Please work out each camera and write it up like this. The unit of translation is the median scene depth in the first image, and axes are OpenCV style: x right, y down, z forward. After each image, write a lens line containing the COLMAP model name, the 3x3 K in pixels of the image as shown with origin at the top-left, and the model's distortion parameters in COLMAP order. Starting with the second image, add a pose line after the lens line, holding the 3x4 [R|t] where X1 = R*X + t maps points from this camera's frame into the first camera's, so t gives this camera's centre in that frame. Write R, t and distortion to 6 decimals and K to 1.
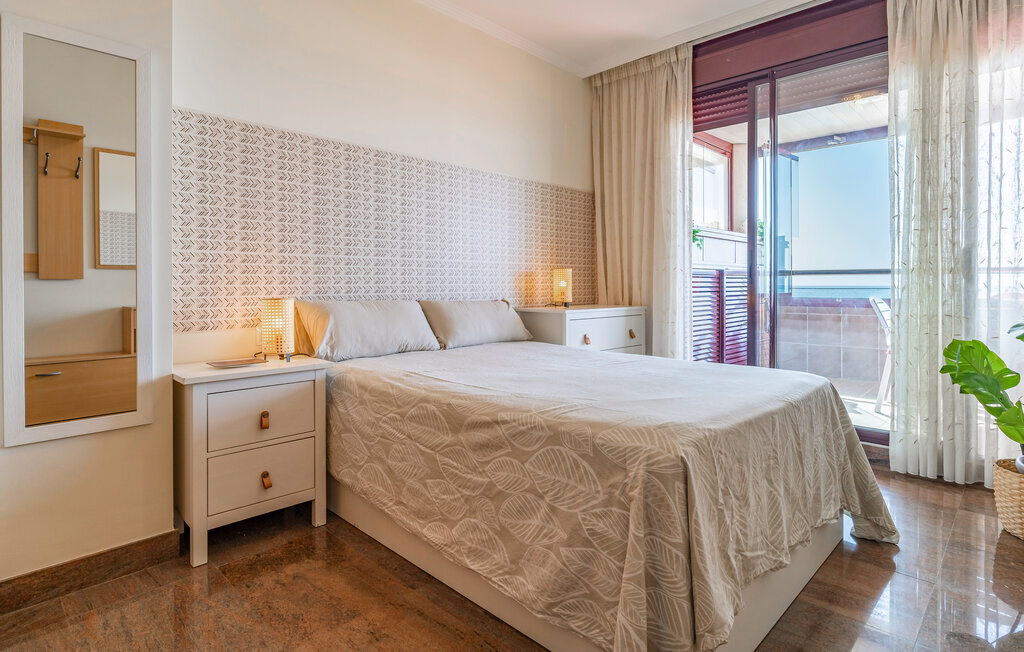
lens RADIAL K [[540.8, 0, 508.6], [0, 540.8, 283.0], [0, 0, 1]] dist [0.000943, 0.000371]
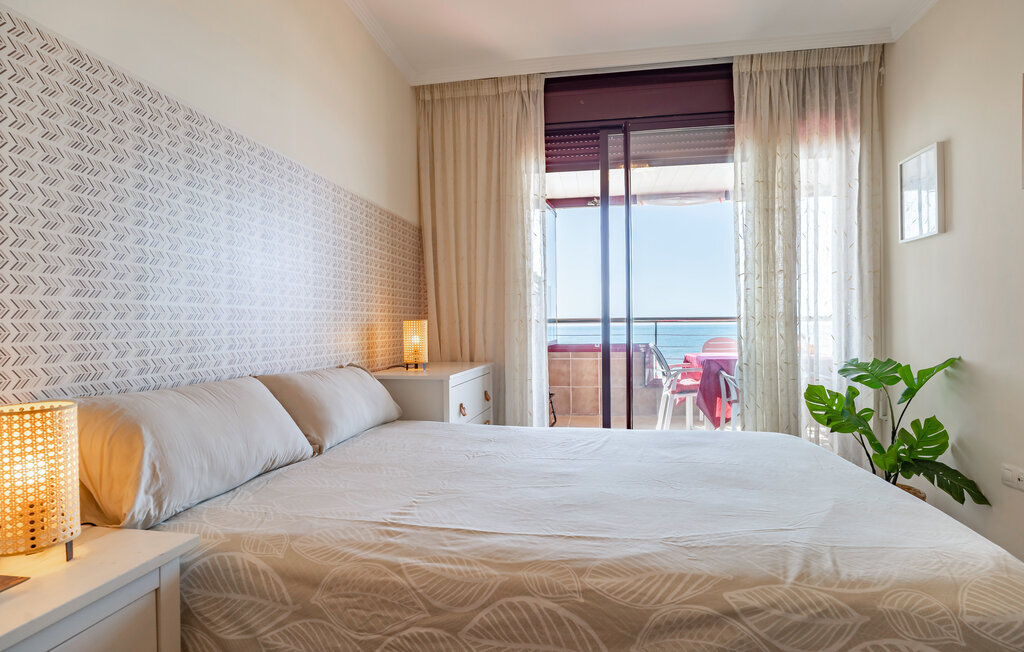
lens RADIAL K [[530.3, 0, 513.3], [0, 530.3, 321.3], [0, 0, 1]] dist [-0.001307, -0.000295]
pose [[0.817883, -0.003320, 0.575375, -0.243776], [0.008702, 0.999940, -0.006600, -0.019967], [-0.575319, 0.010405, 0.817863, 0.318898]]
